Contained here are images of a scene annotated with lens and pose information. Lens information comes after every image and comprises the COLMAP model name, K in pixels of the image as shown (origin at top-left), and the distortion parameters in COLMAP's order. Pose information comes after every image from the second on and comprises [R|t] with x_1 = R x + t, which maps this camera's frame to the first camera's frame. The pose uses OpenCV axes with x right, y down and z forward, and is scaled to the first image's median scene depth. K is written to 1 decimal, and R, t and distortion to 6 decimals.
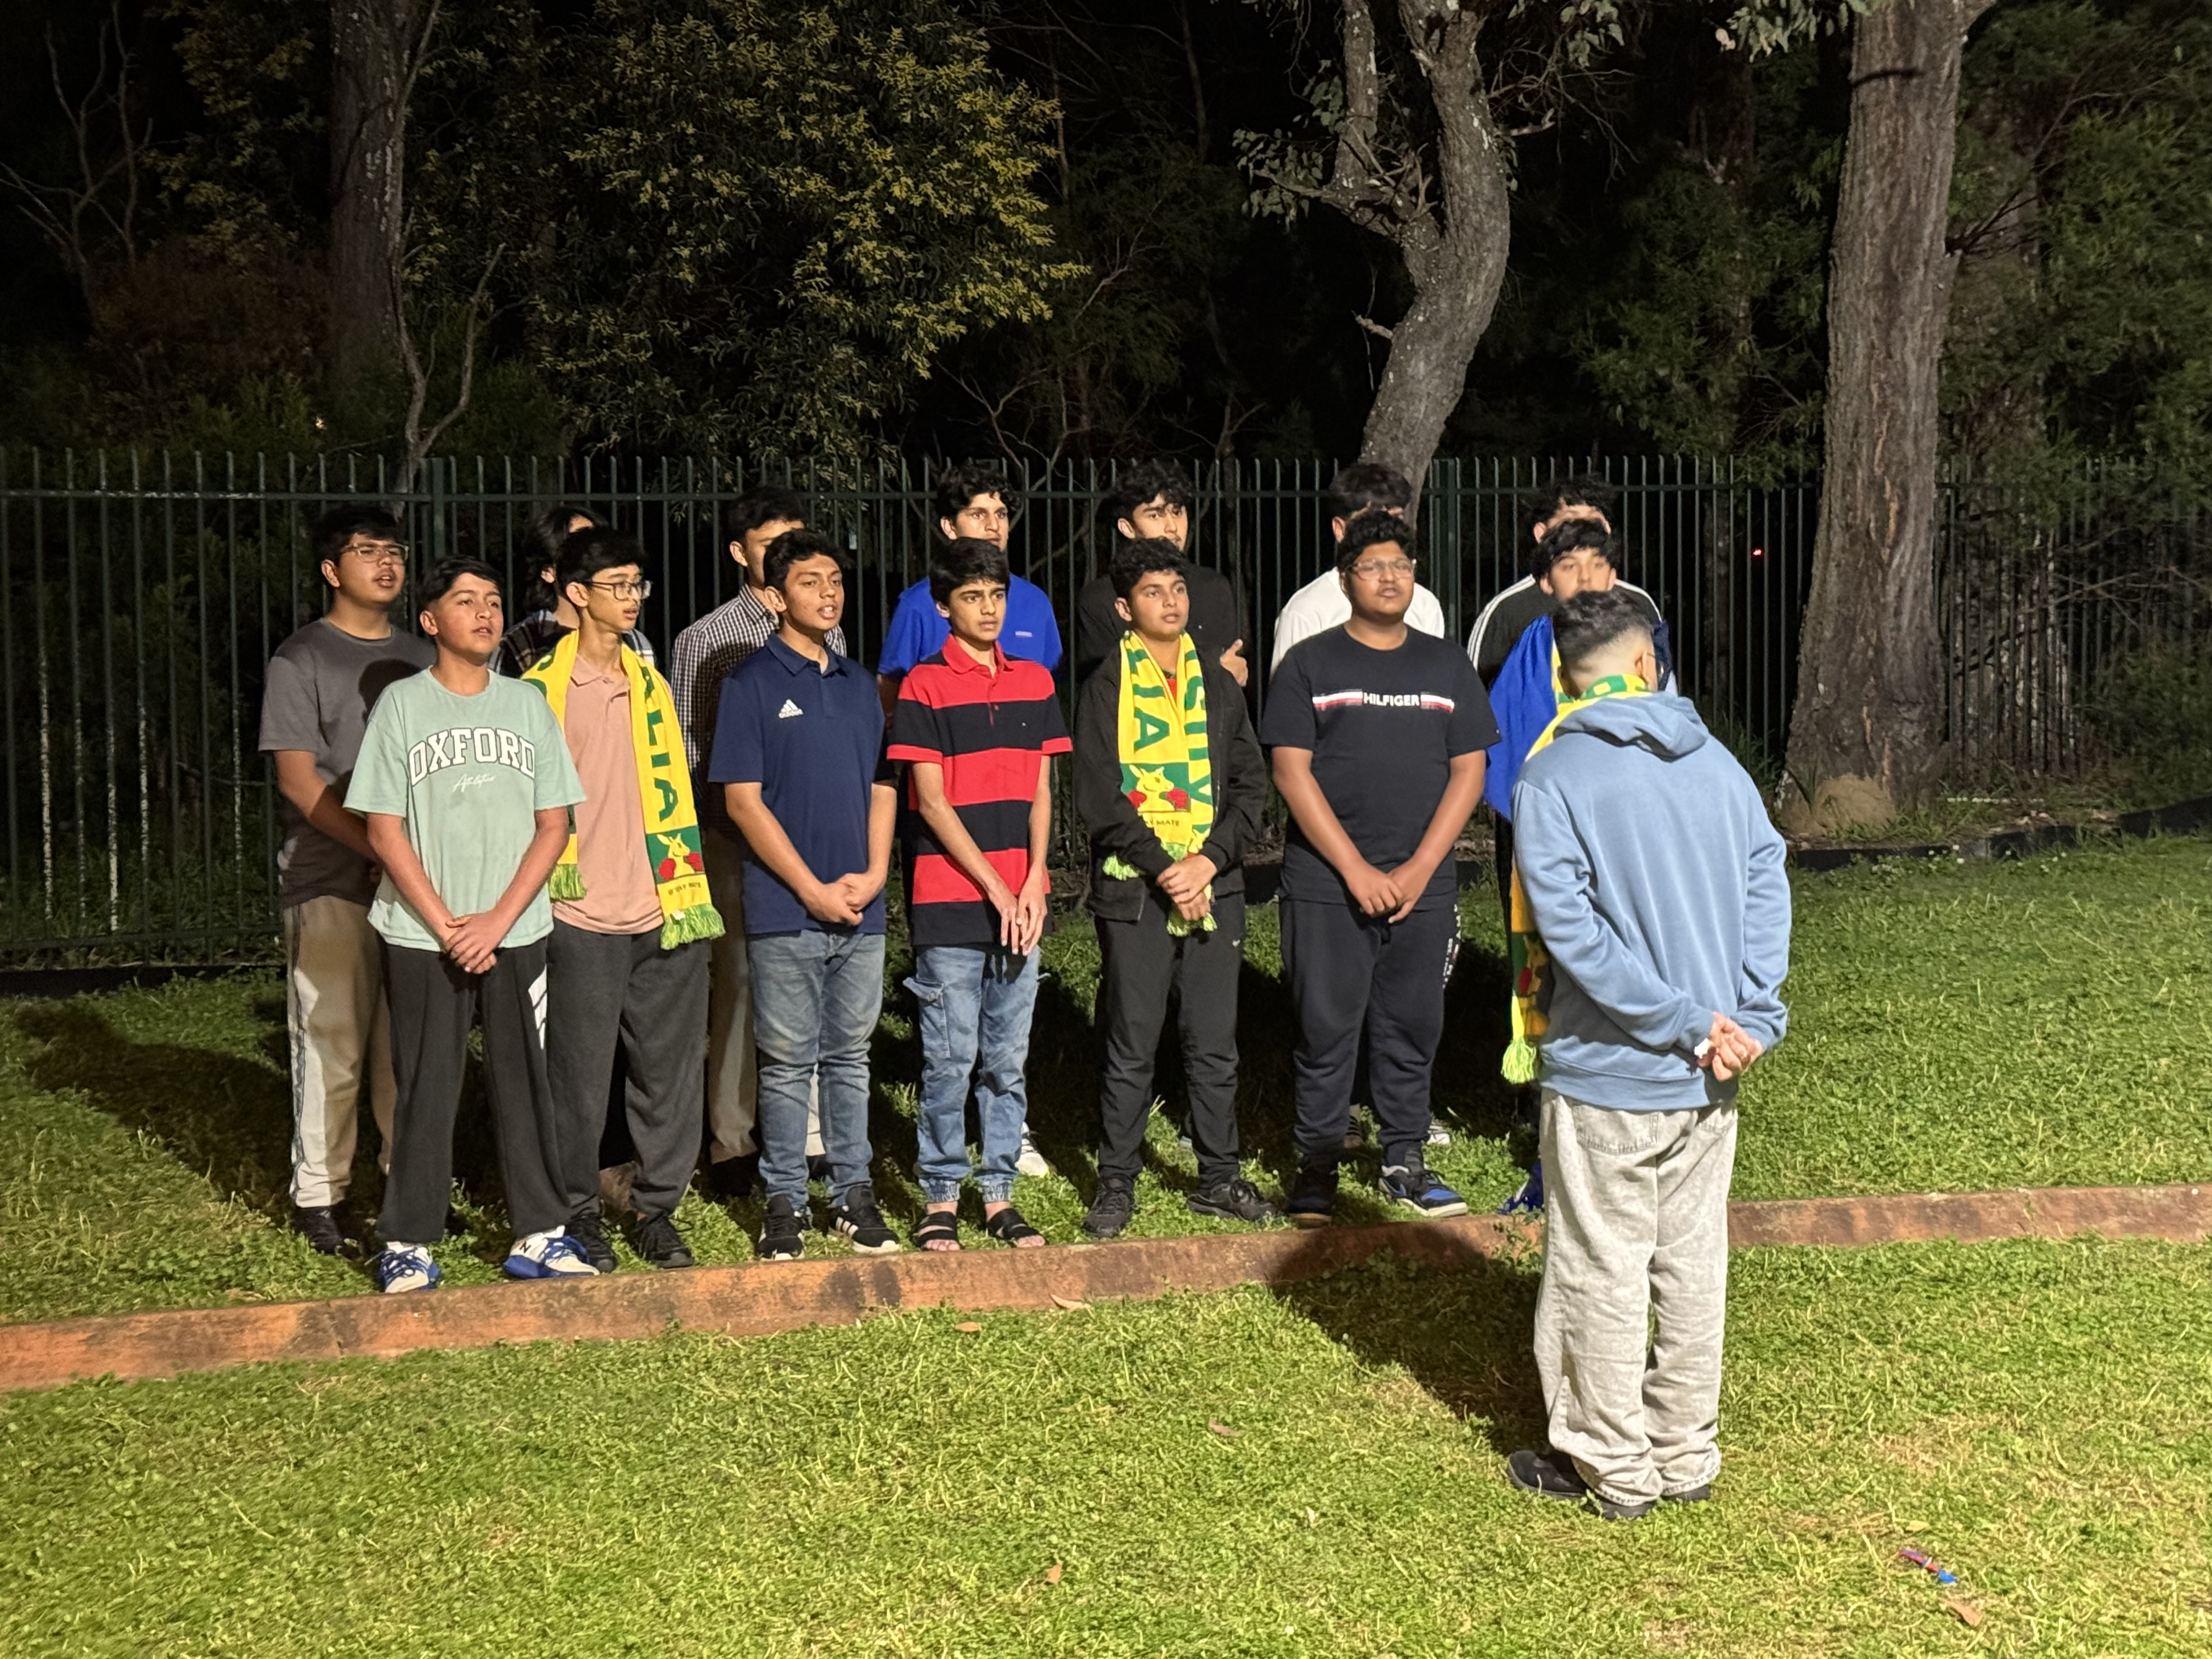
lens RADIAL K [[3668.9, 0, 1065.4], [0, 3668.9, 847.8], [0, 0, 1]] dist [0.027651, 0.000000]
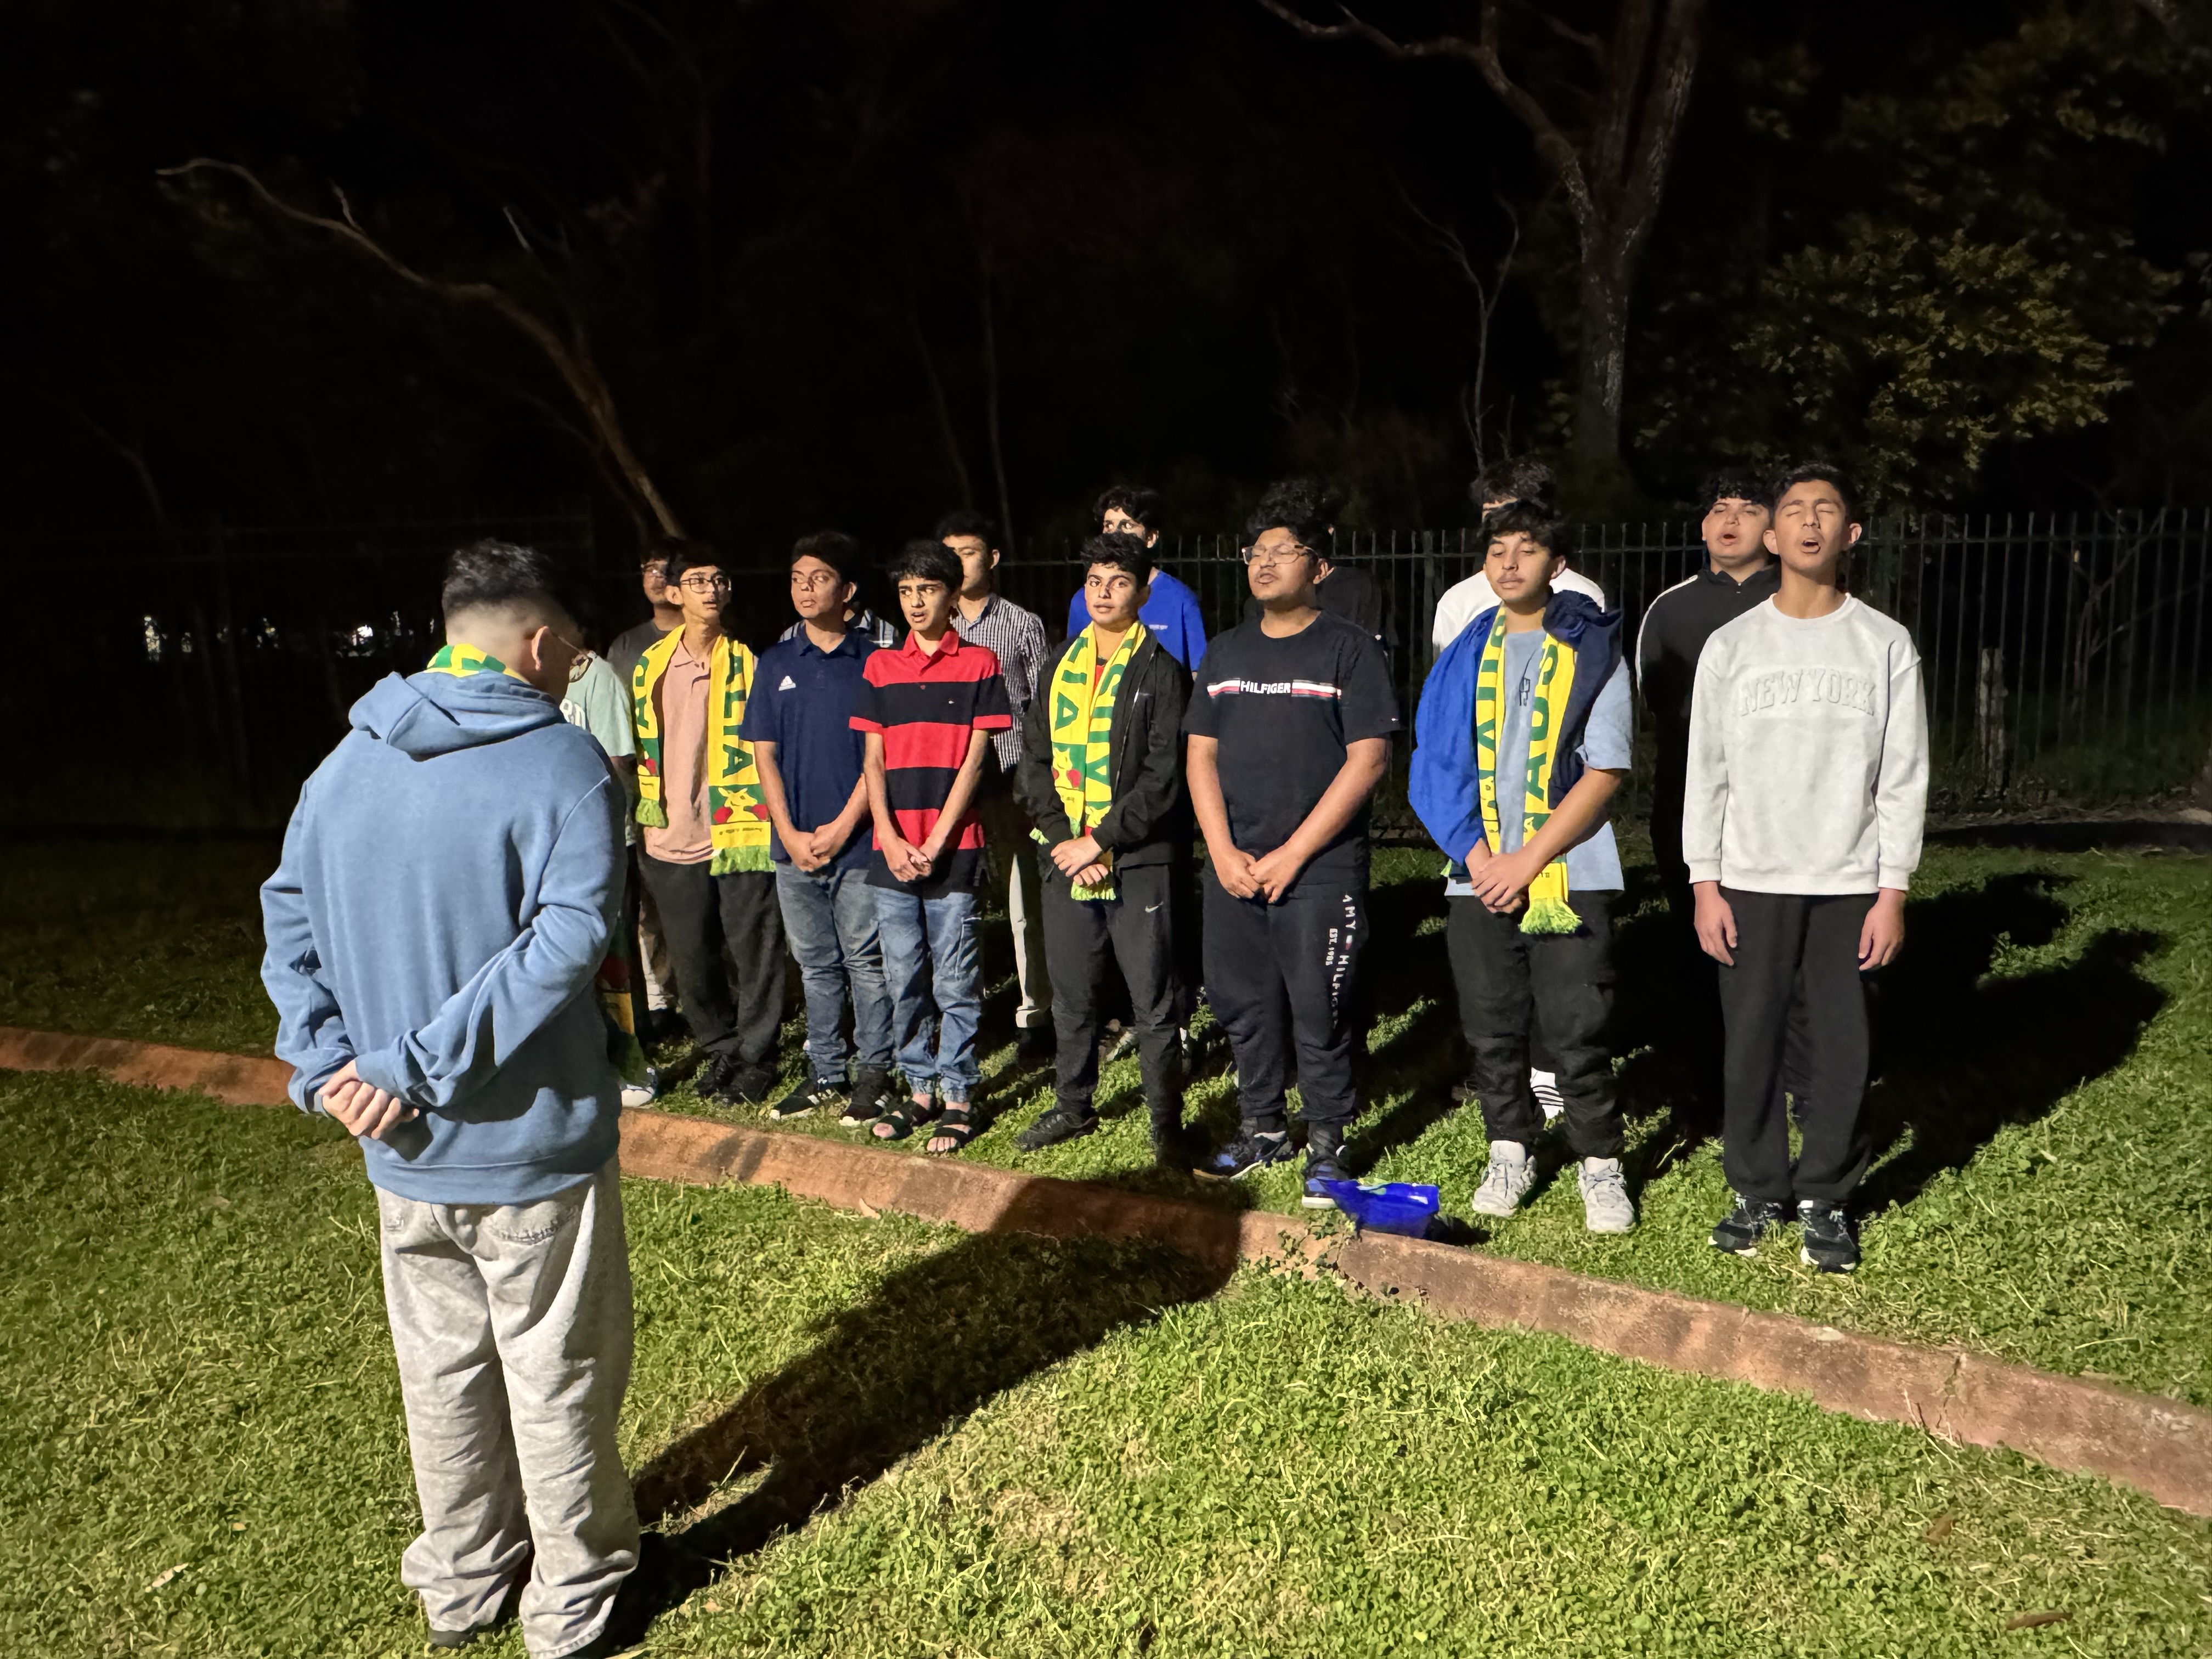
lens RADIAL K [[1542.7, 0, 1107.2], [0, 1542.7, 842.0], [0, 0, 1]] dist [0.020280, -0.043100]
pose [[0.705926, 0.087525, -0.702857, 0.354815], [-0.043315, 0.995813, 0.080502, -0.030668], [0.706960, -0.026385, 0.706761, 0.674368]]
